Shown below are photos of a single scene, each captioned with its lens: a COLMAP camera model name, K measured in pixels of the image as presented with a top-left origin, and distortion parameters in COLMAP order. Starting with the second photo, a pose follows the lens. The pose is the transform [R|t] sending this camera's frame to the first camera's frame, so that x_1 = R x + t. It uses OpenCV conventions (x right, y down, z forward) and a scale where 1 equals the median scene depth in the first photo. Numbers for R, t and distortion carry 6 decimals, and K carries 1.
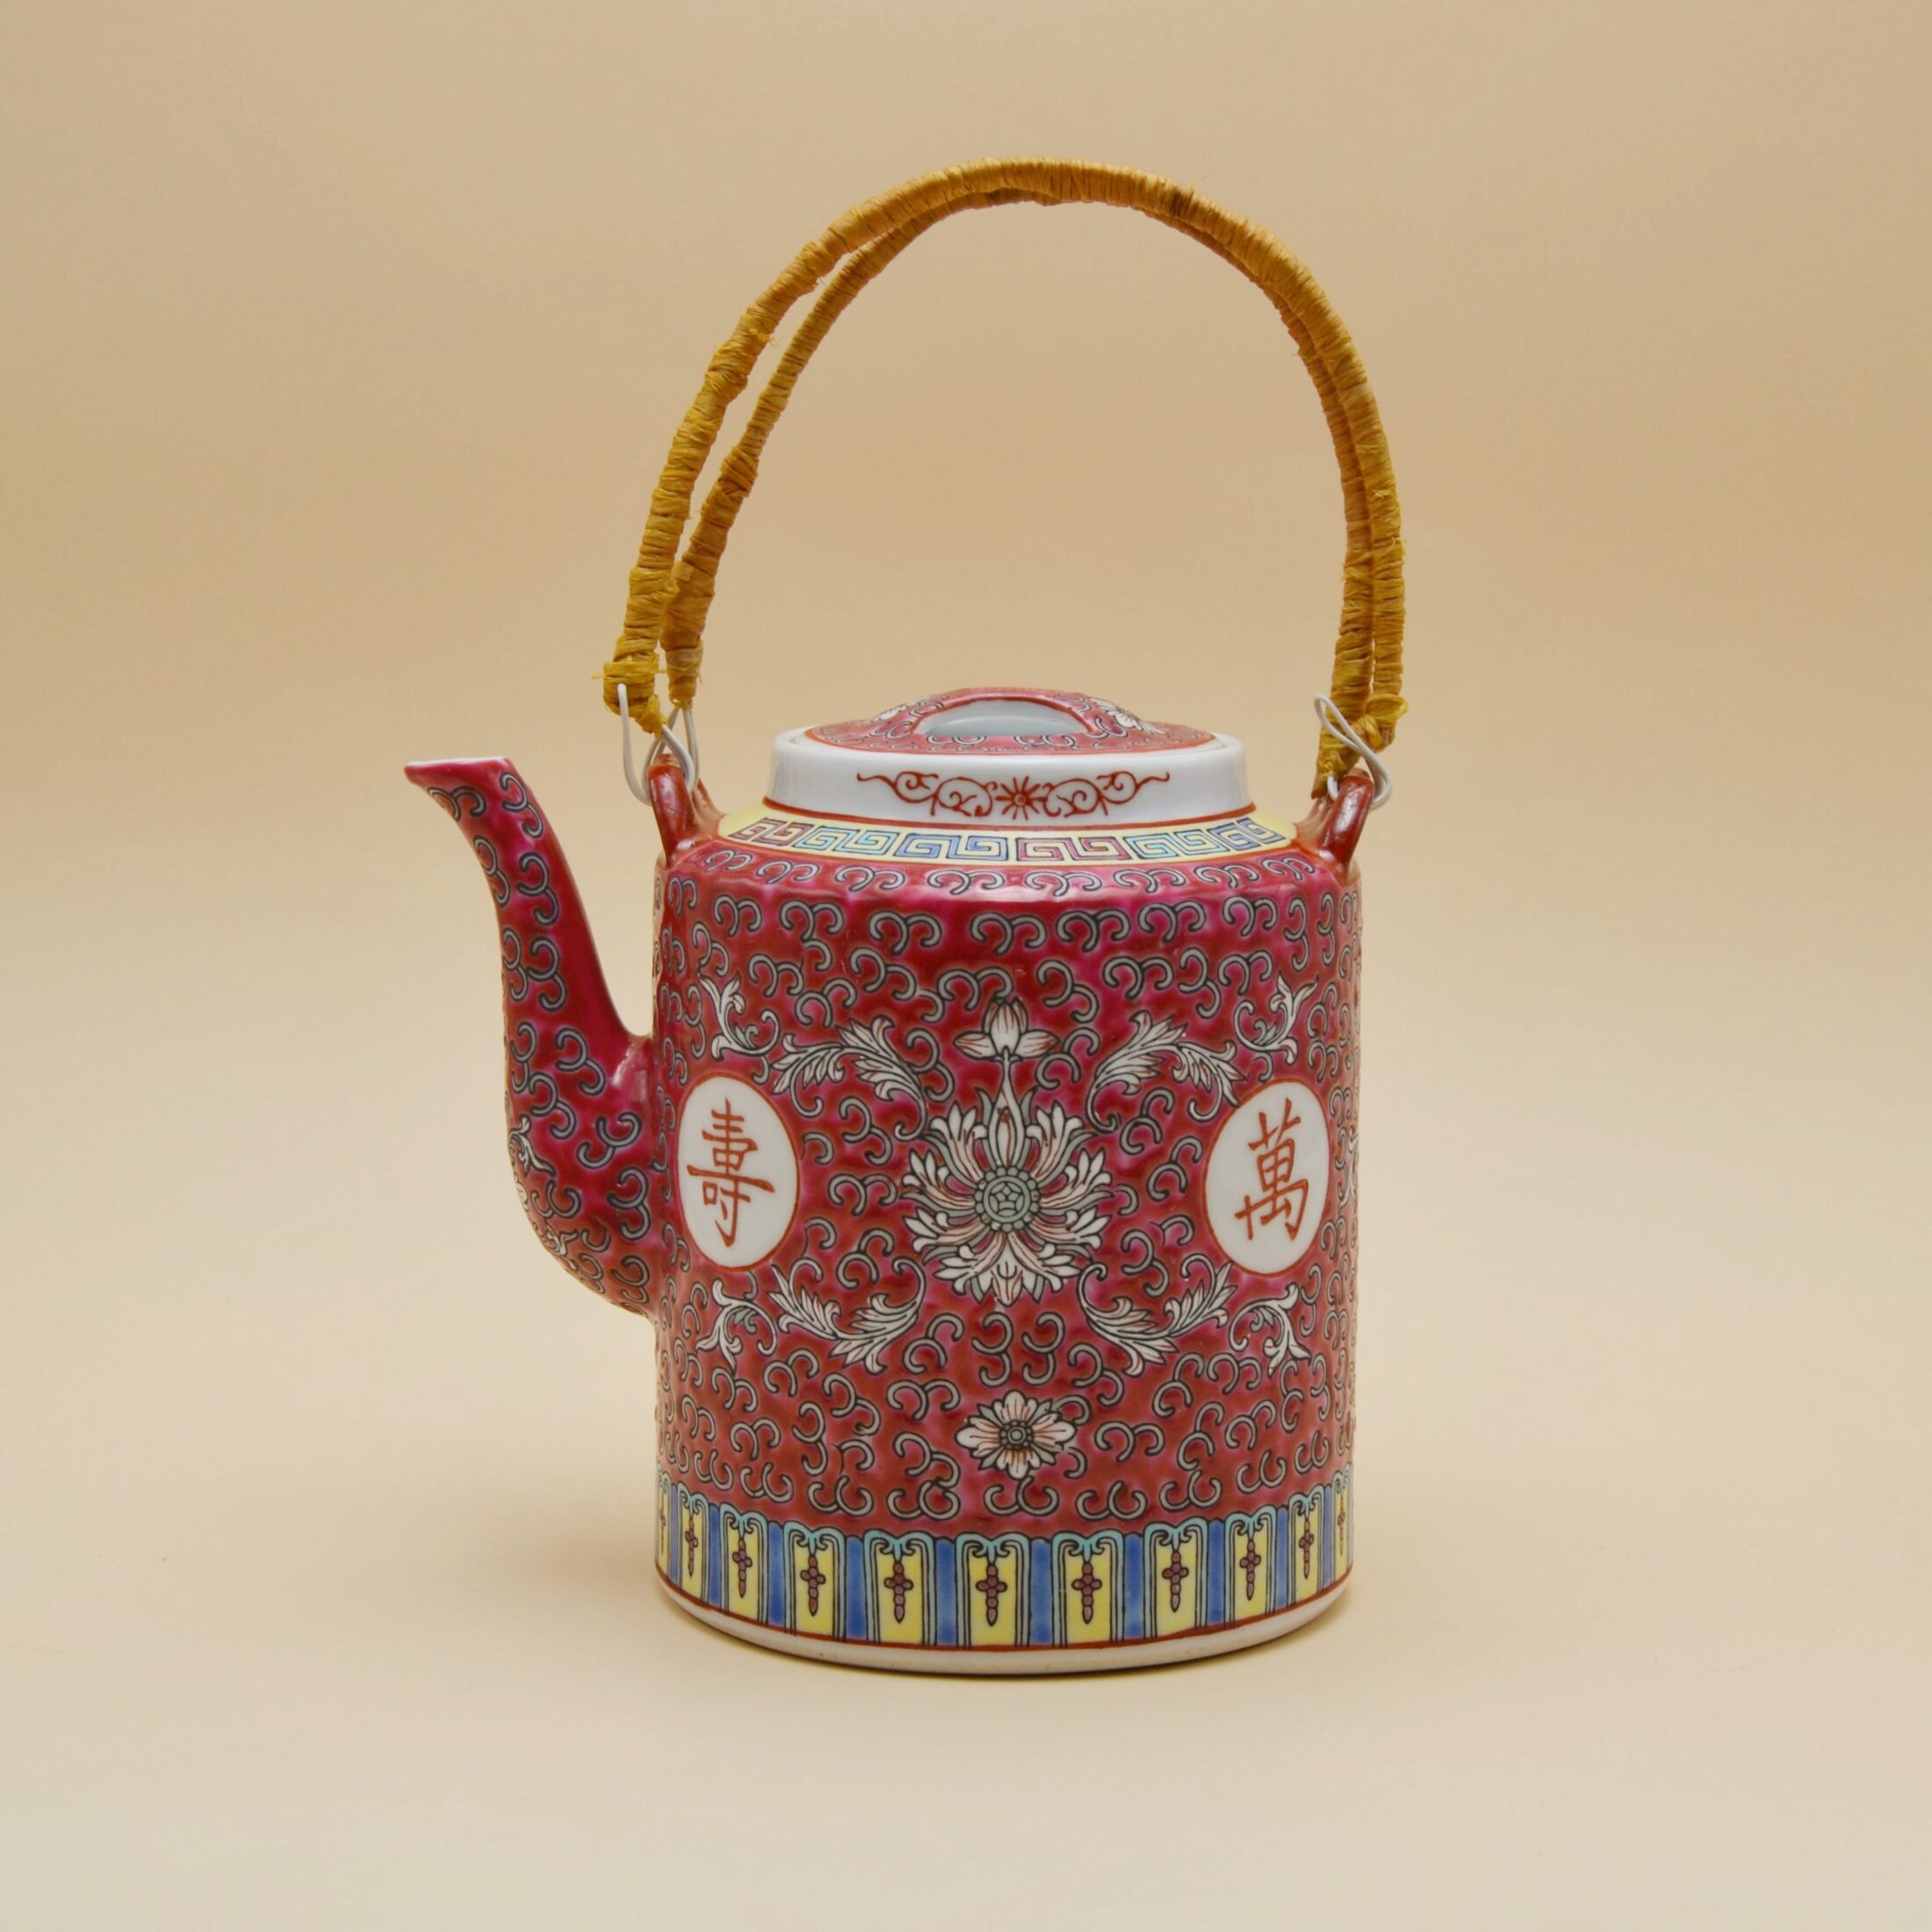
lens RADIAL K [[4530.4, 0, 966.0], [0, 4530.4, 966.0], [0, 0, 1]] dist [-0.078783, 0.109050]
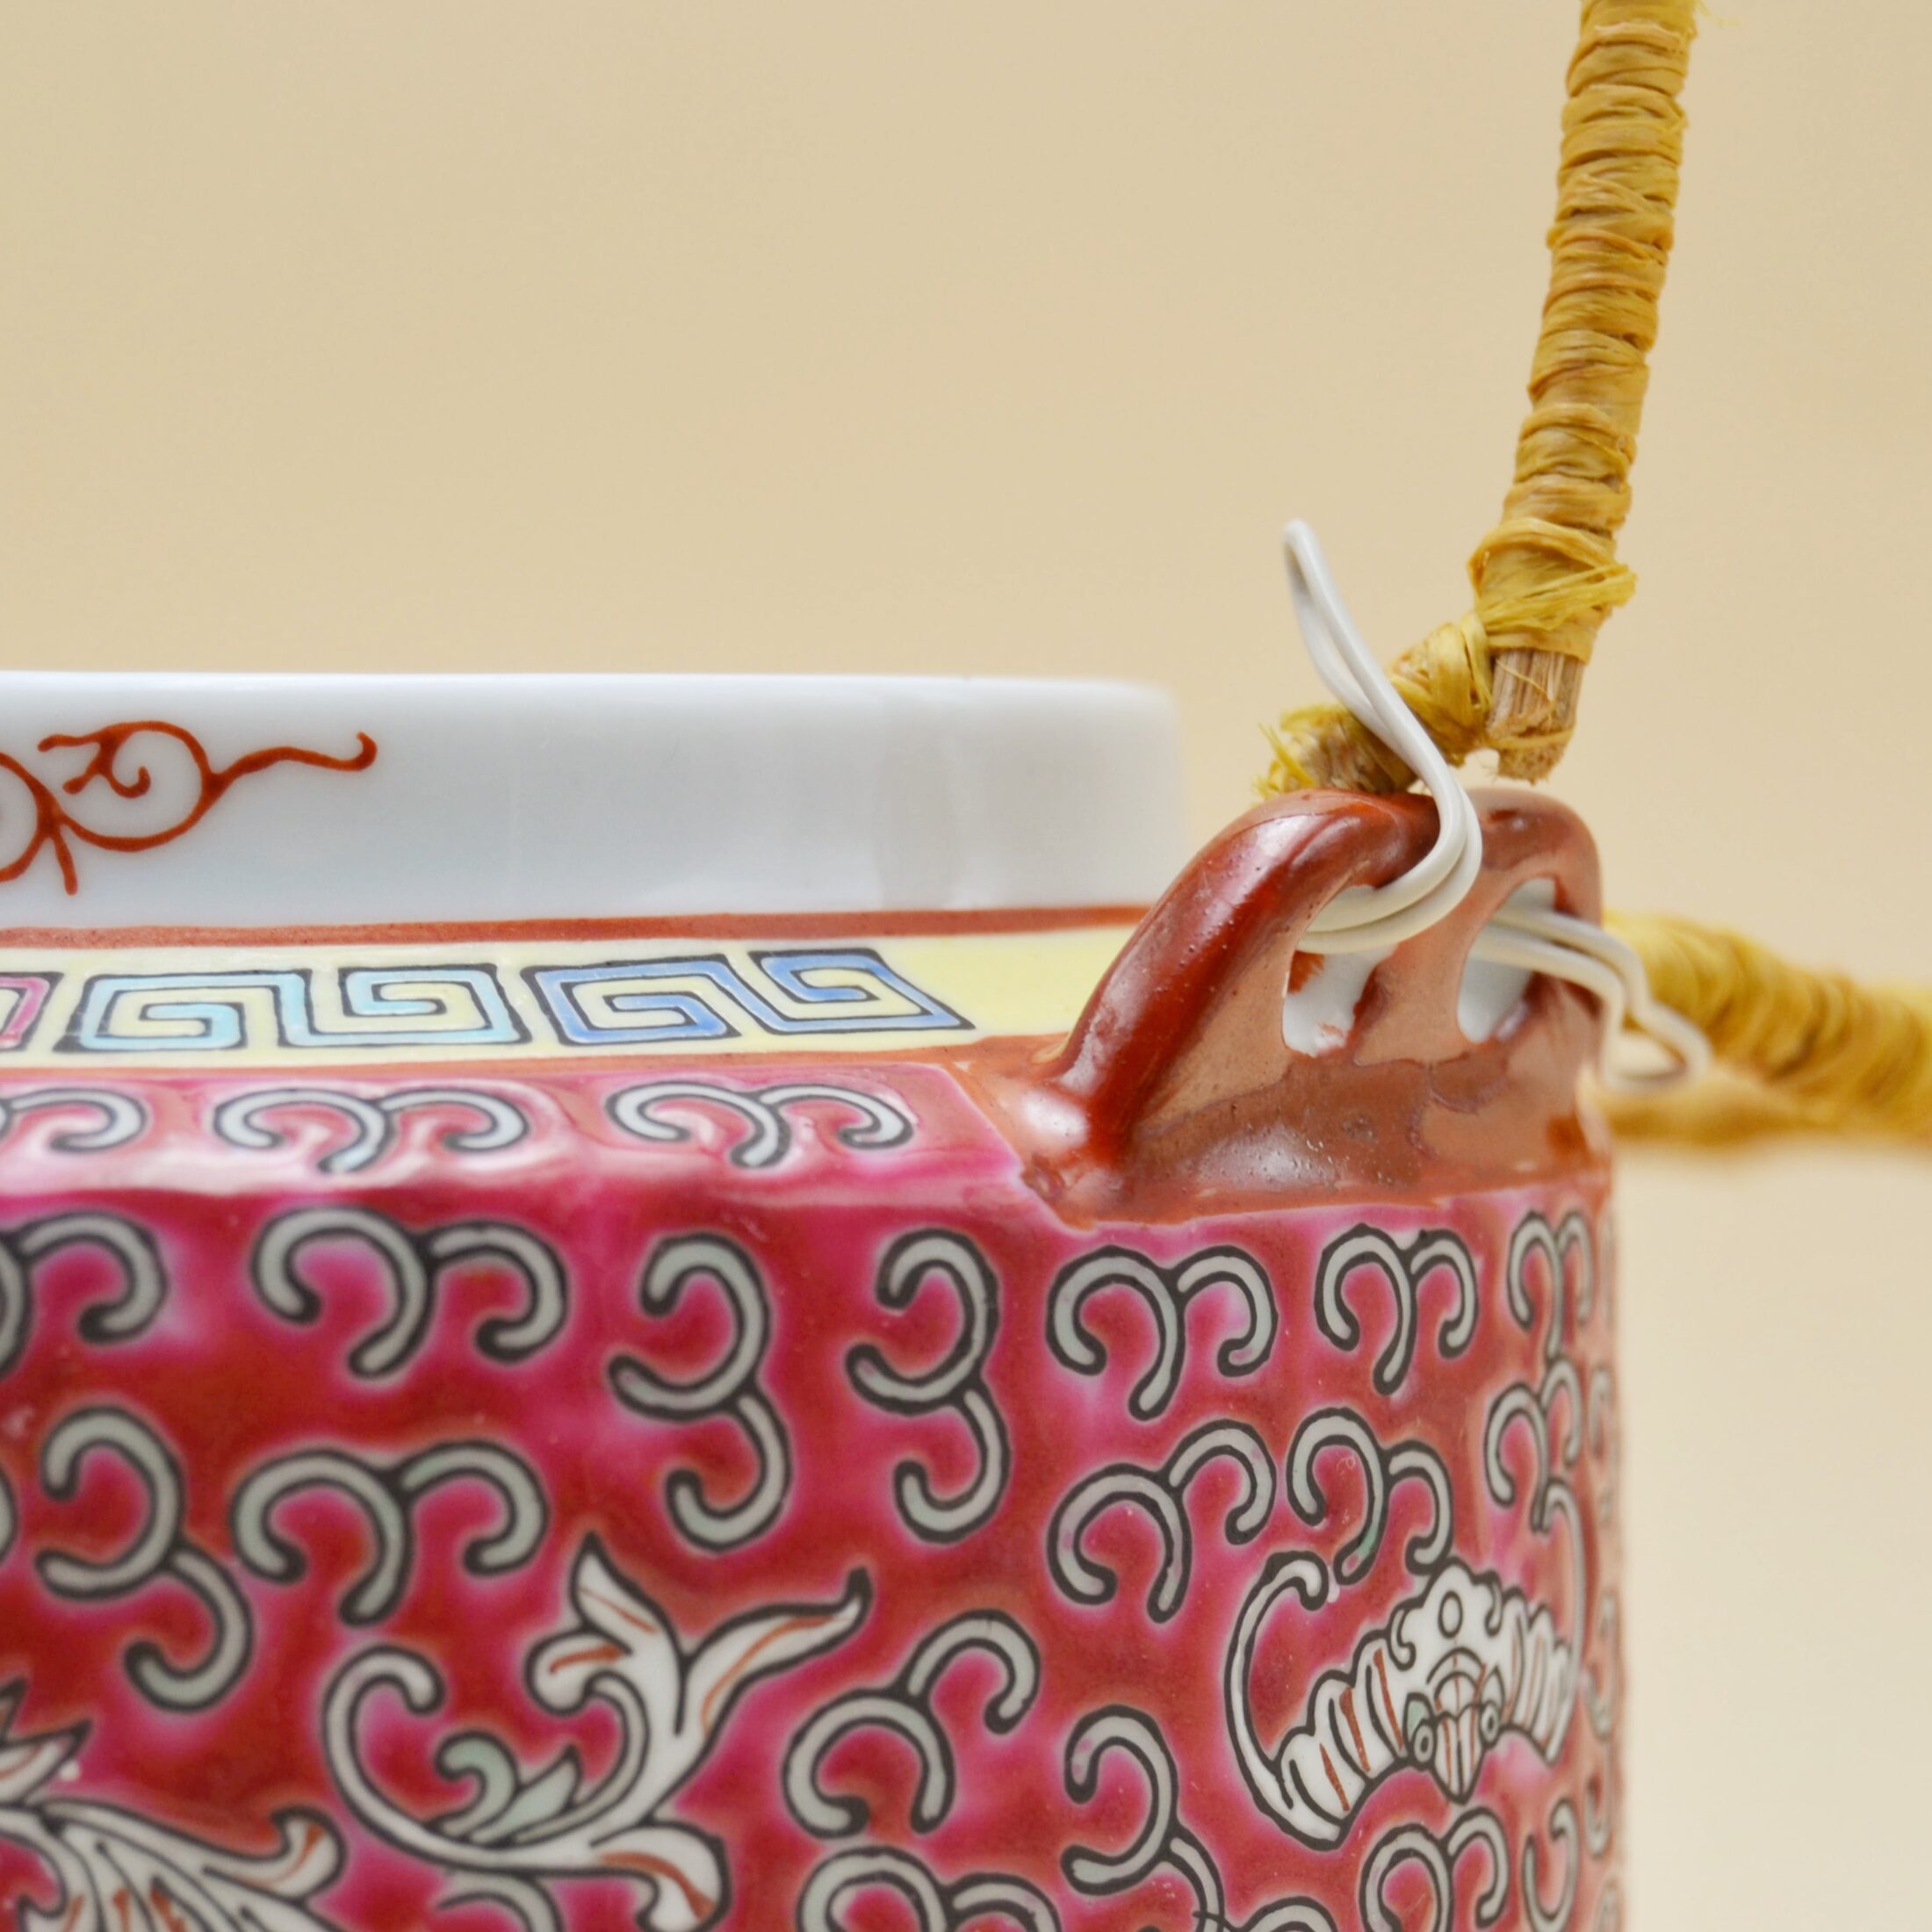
lens RADIAL K [[6630.4, 0, 789.0], [0, 6630.4, 1027.6], [0, 0, 1]] dist [-0.042396, 0.067265]
pose [[0.832572, 0.006851, -0.553875, 0.273250], [-0.063425, 0.994526, -0.083037, 0.002697], [0.550274, 0.104264, 0.828449, 0.720264]]
